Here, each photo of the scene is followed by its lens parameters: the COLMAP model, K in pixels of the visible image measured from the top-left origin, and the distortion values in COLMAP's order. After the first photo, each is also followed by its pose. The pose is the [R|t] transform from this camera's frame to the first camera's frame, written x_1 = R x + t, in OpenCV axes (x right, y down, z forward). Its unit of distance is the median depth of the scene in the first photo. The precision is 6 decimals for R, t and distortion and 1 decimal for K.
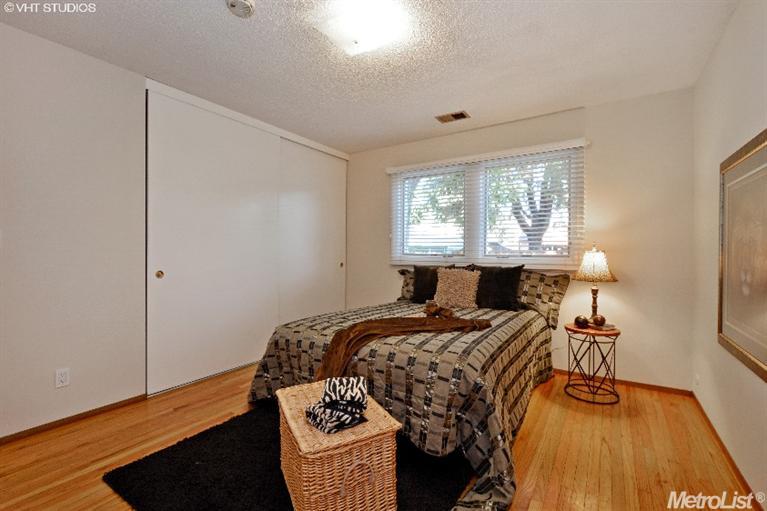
lens RADIAL K [[334.0, 0, 385.4], [0, 334.0, 251.0], [0, 0, 1]] dist [0.000112, -0.000637]
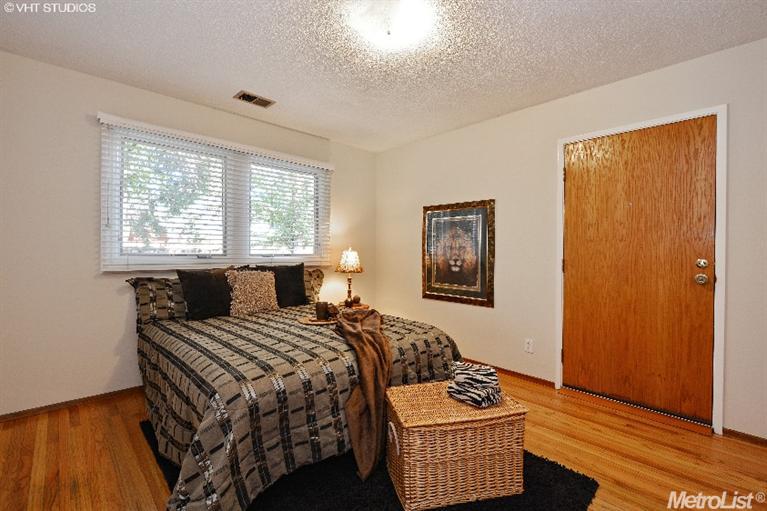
lens RADIAL K [[334.0, 0, 385.4], [0, 334.0, 251.0], [0, 0, 1]] dist [0.000112, -0.000637]
pose [[0.236406, 0.002801, 0.971650, -0.607841], [-0.000885, 0.999996, -0.002667, 0.004762], [-0.971654, -0.000229, 0.236408, 0.477363]]
